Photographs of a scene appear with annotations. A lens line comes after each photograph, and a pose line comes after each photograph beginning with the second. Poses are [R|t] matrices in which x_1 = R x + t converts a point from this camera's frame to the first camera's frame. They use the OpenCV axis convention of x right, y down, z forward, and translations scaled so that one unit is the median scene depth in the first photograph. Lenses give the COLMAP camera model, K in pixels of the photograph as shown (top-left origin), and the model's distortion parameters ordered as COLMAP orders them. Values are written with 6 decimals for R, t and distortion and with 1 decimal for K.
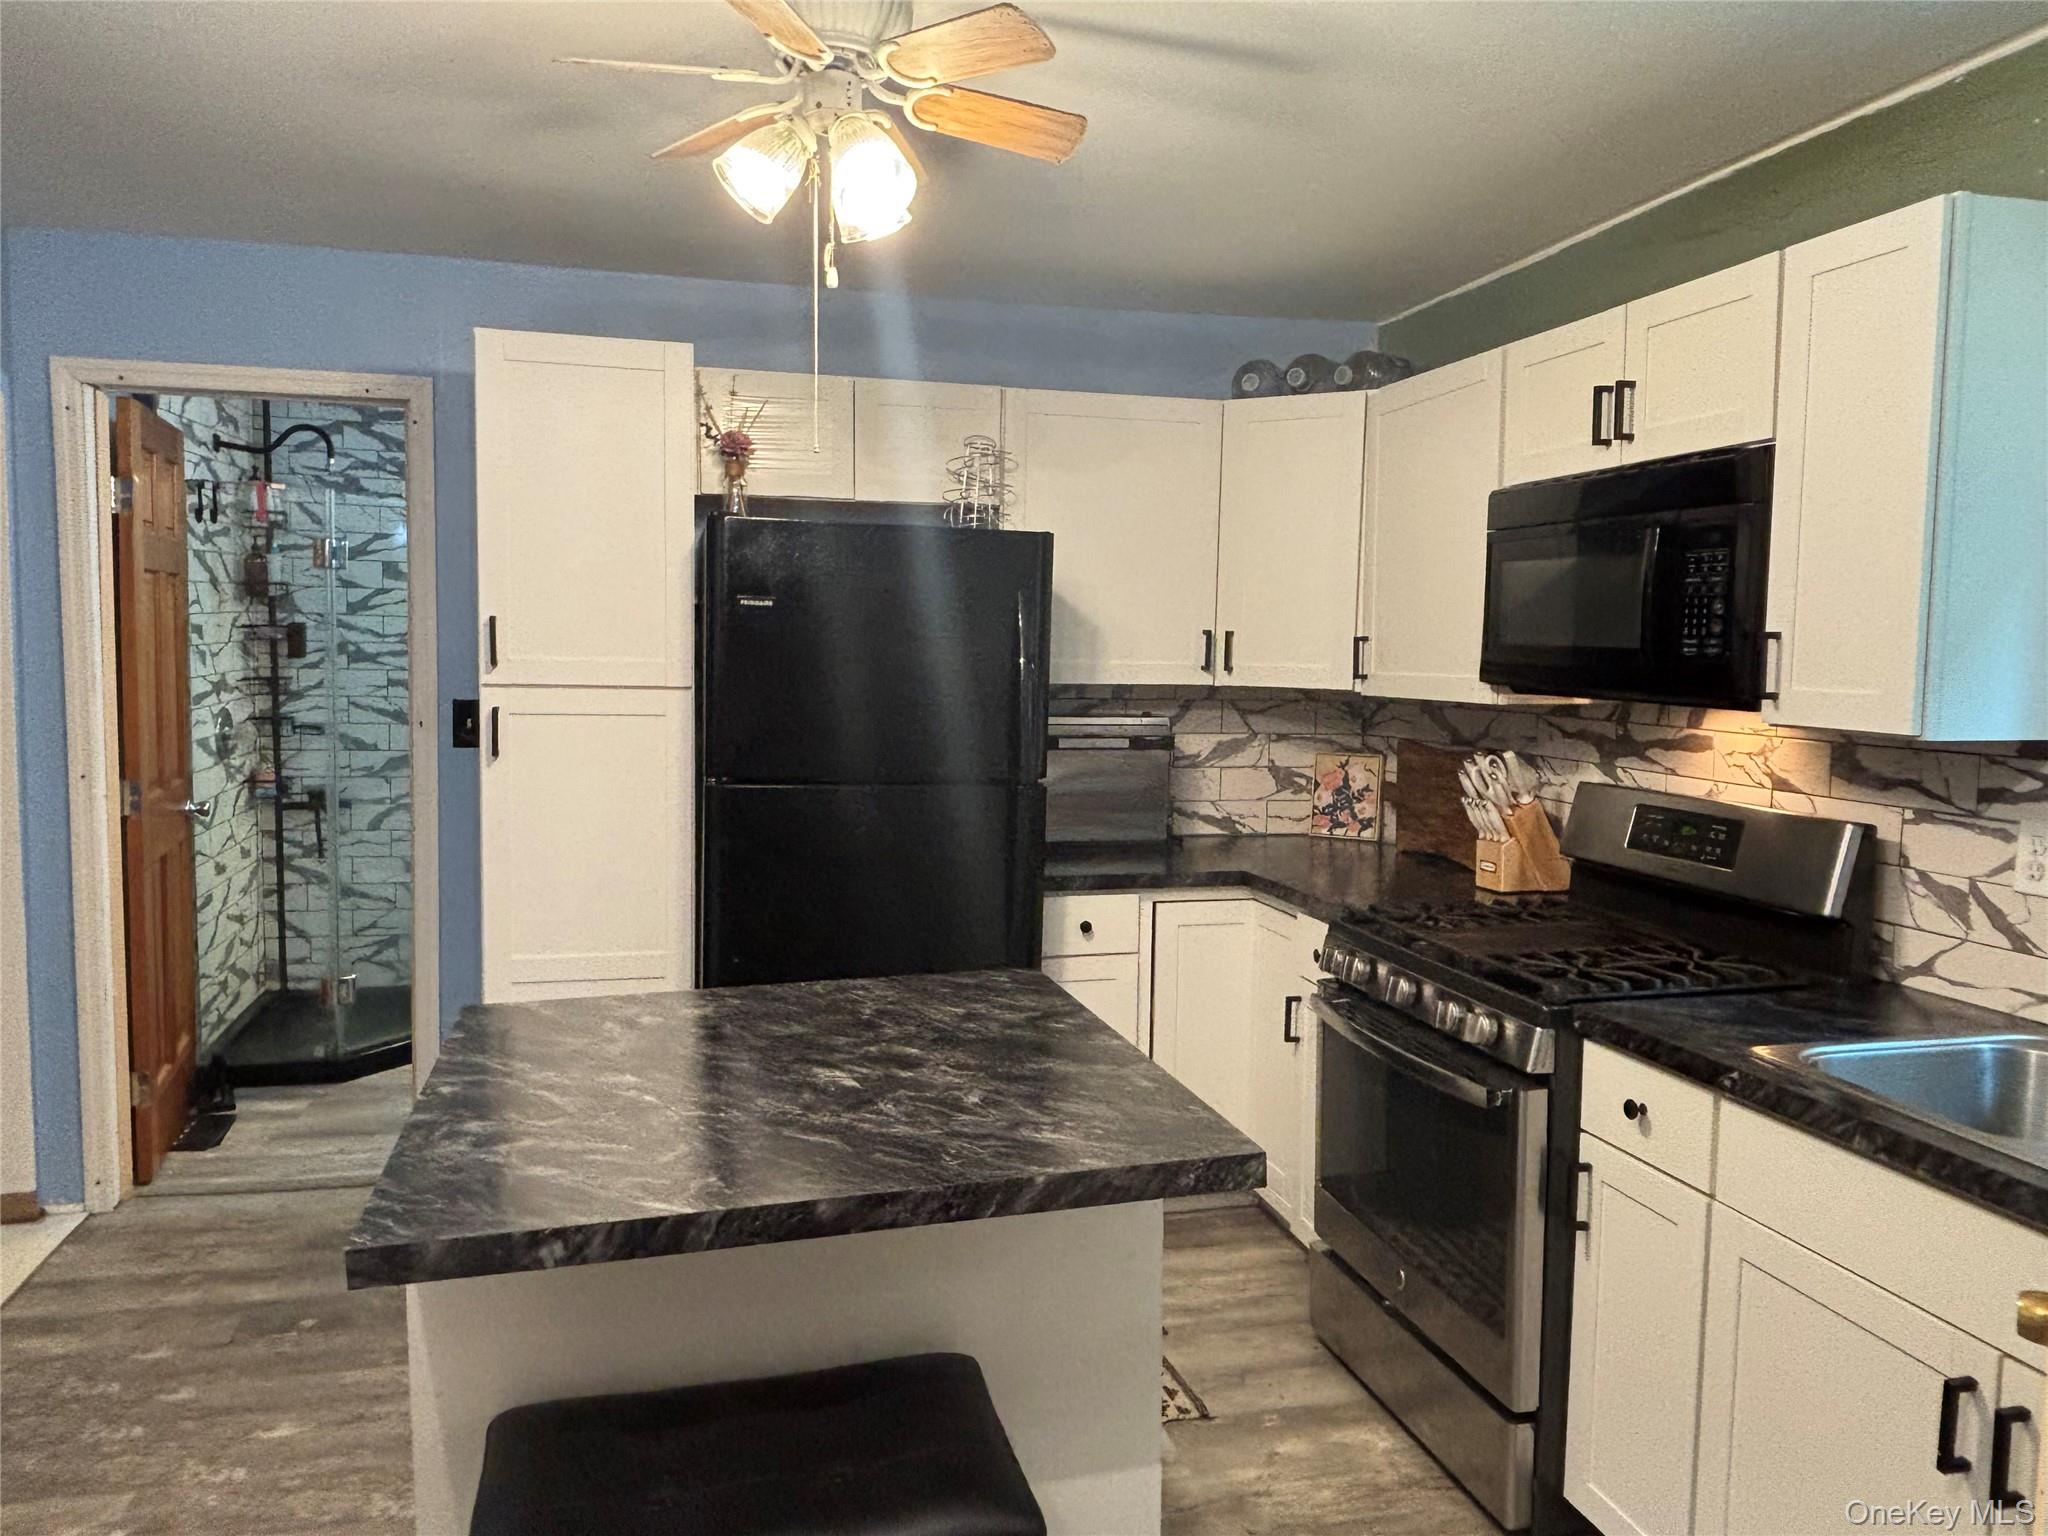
lens RADIAL K [[1417.0, 0, 1016.0], [0, 1417.0, 748.0], [0, 0, 1]] dist [0.065245, -0.048391]
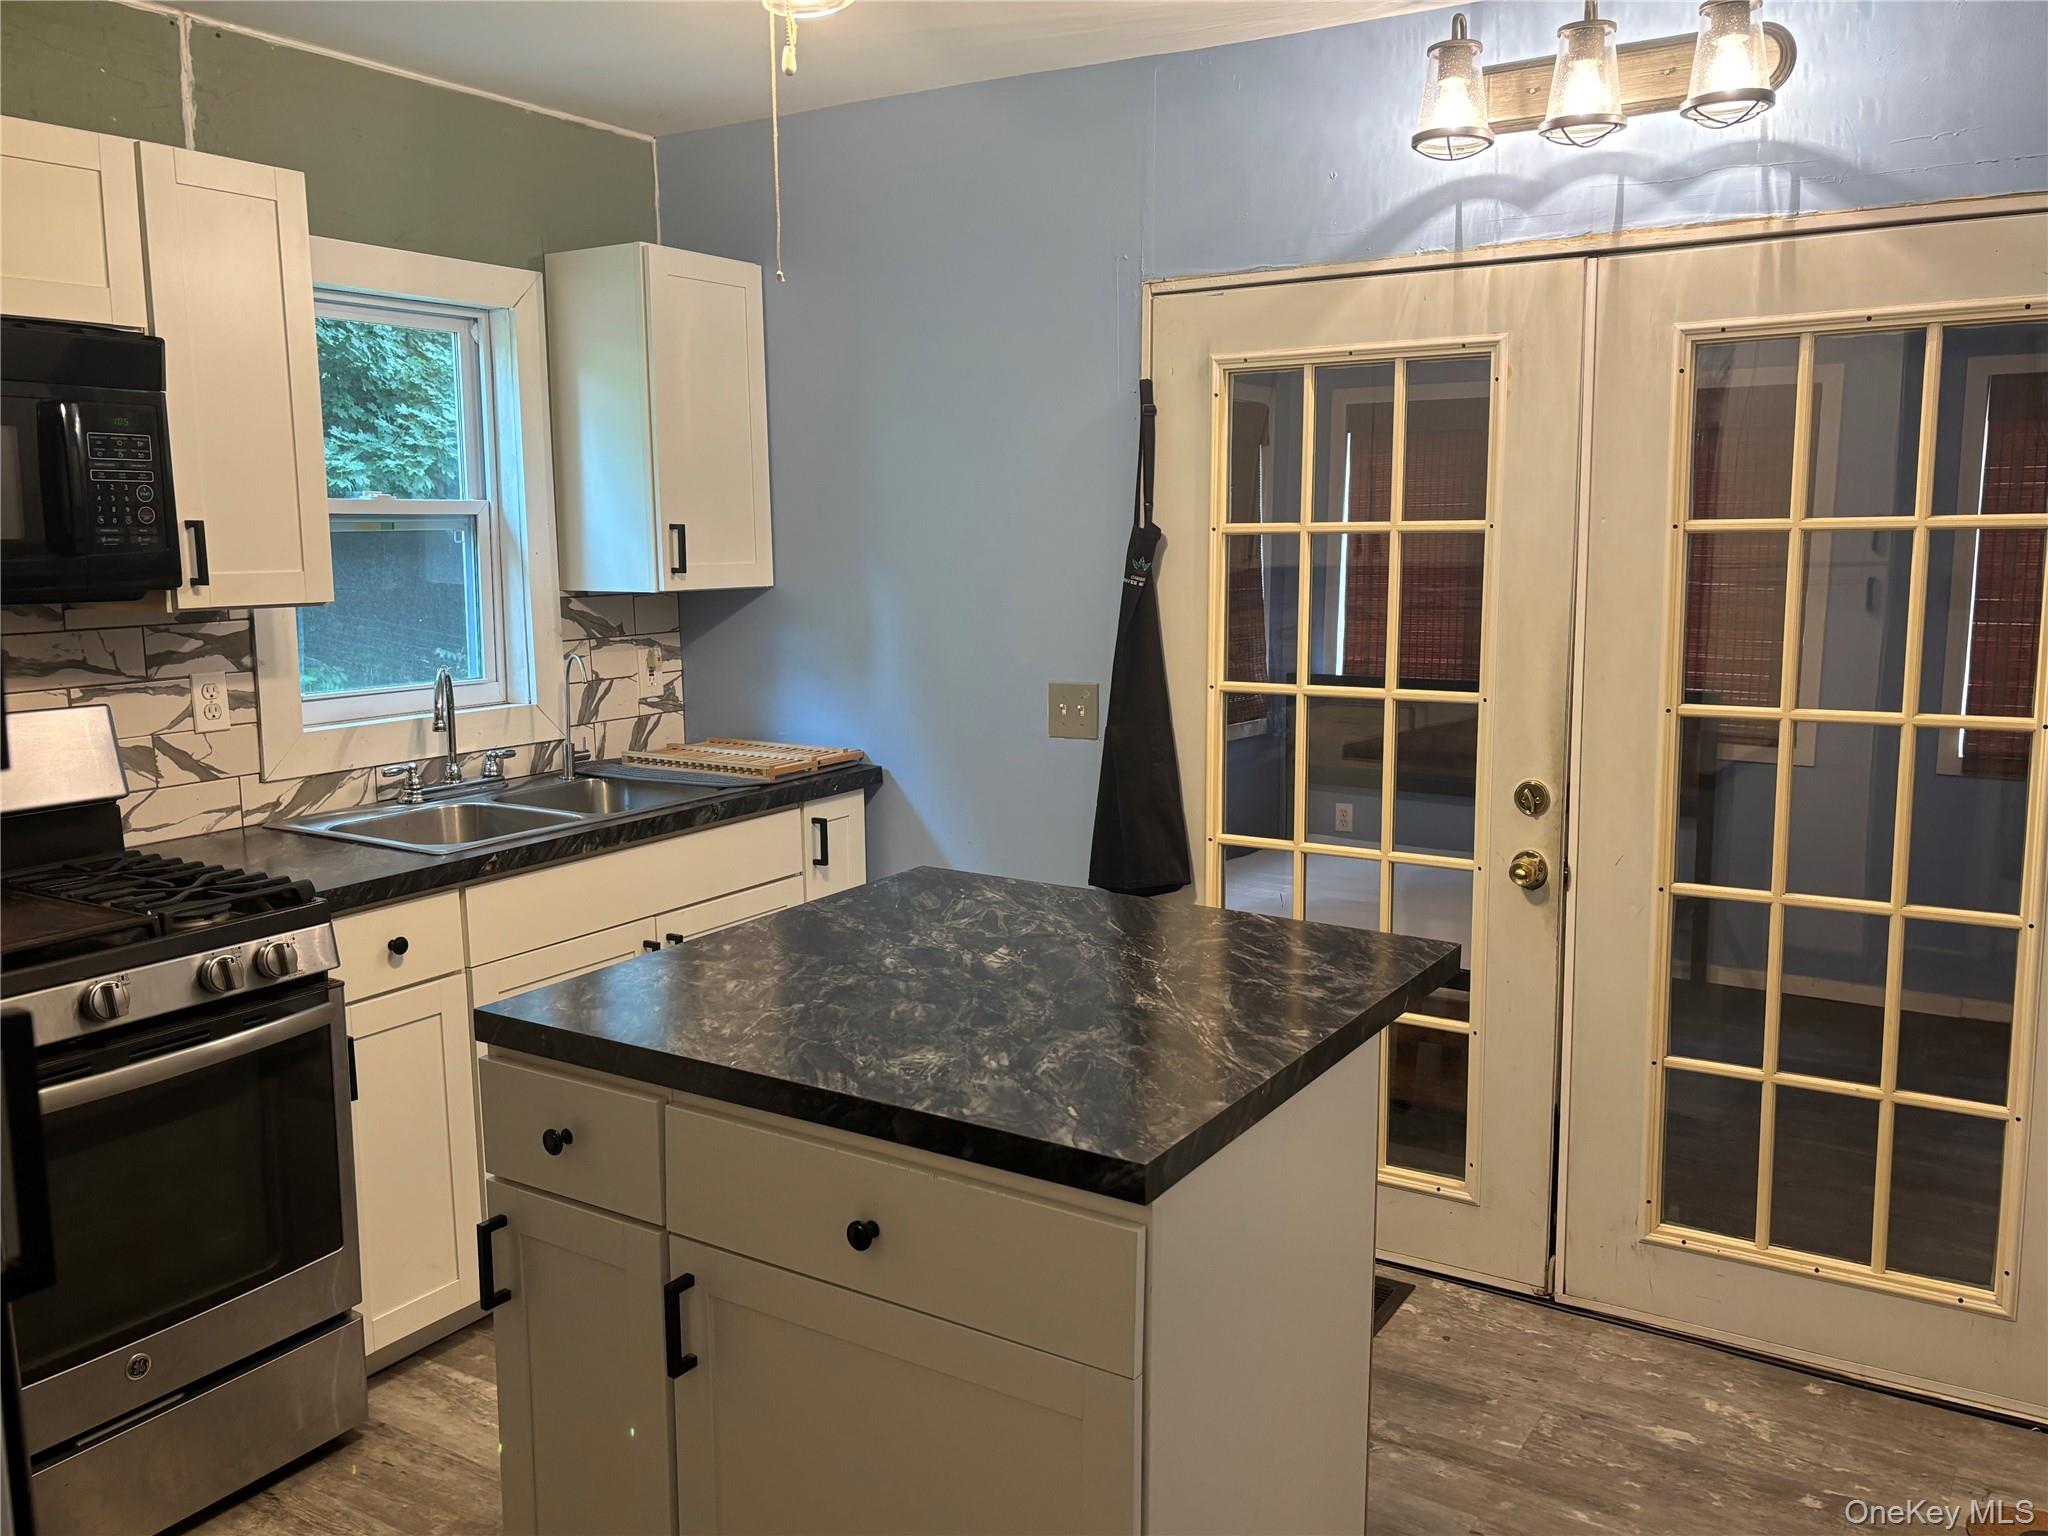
lens RADIAL K [[1690.3, 0, 1020.1], [0, 1690.3, 776.9], [0, 0, 1]] dist [0.012922, 0.027657]
pose [[-0.682060, -0.117604, 0.721778, -0.756375], [0.054891, 0.975967, 0.210892, -0.118739], [-0.729233, 0.183460, -0.659213, 1.323747]]
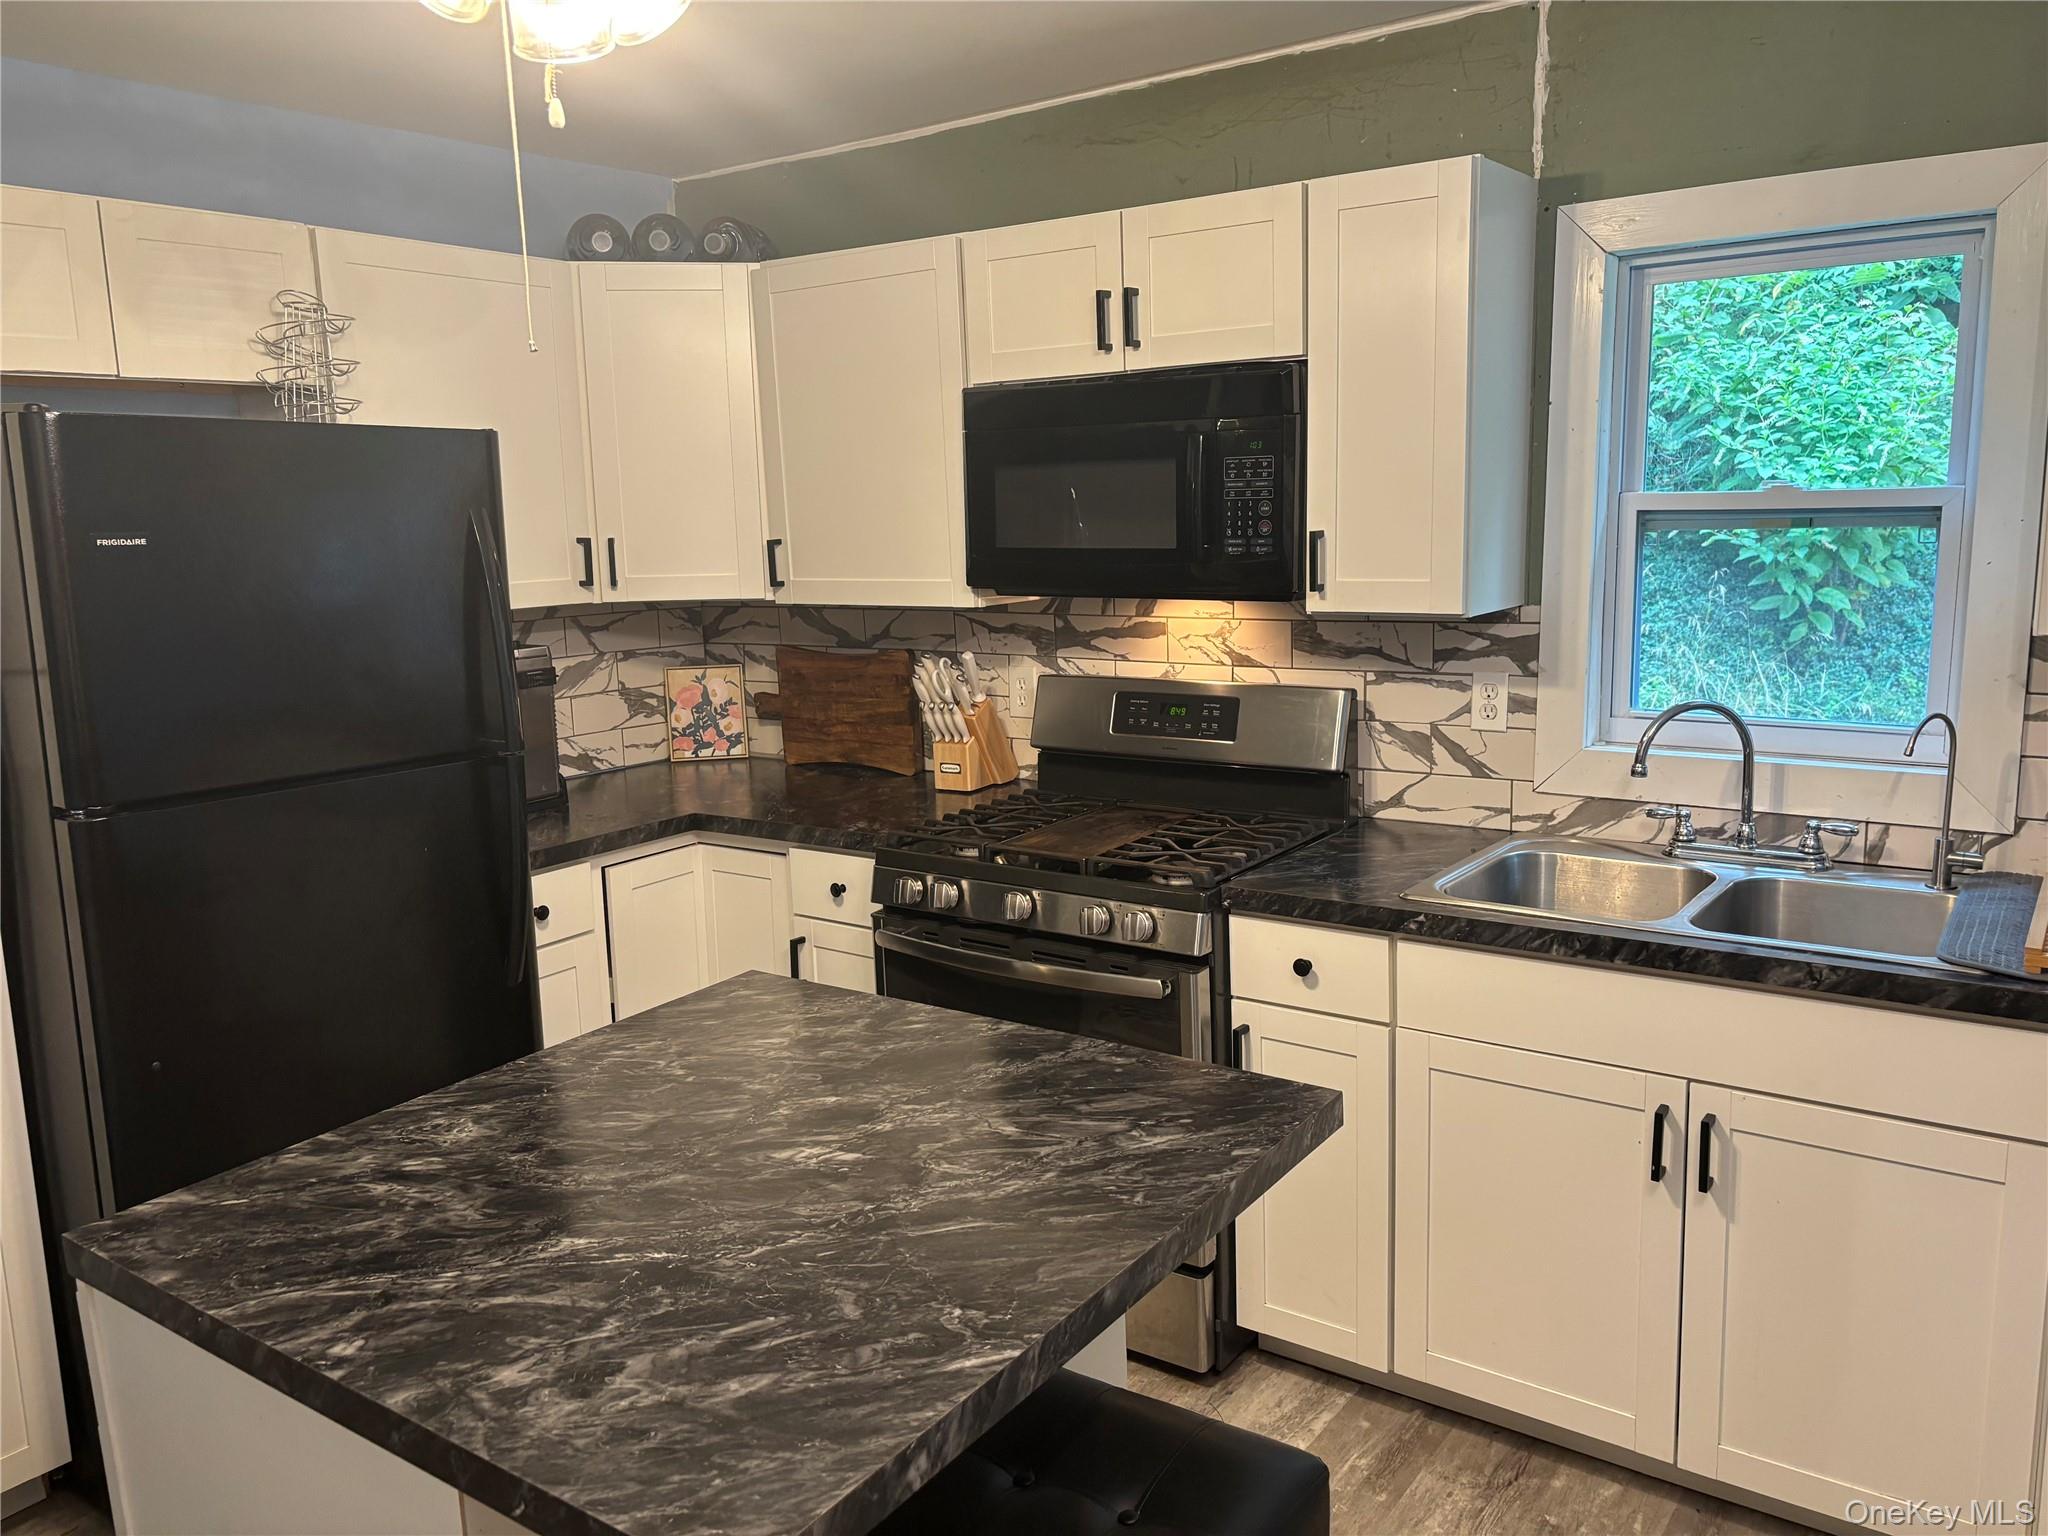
lens RADIAL K [[1532.2, 0, 1028.9], [0, 1532.2, 775.0], [0, 0, 1]] dist [0.046370, -0.035599]
pose [[0.769720, -0.150987, 0.620269, -0.404975], [0.089525, 0.987556, 0.129297, -0.063828], [-0.632073, -0.043993, 0.773659, 0.188085]]
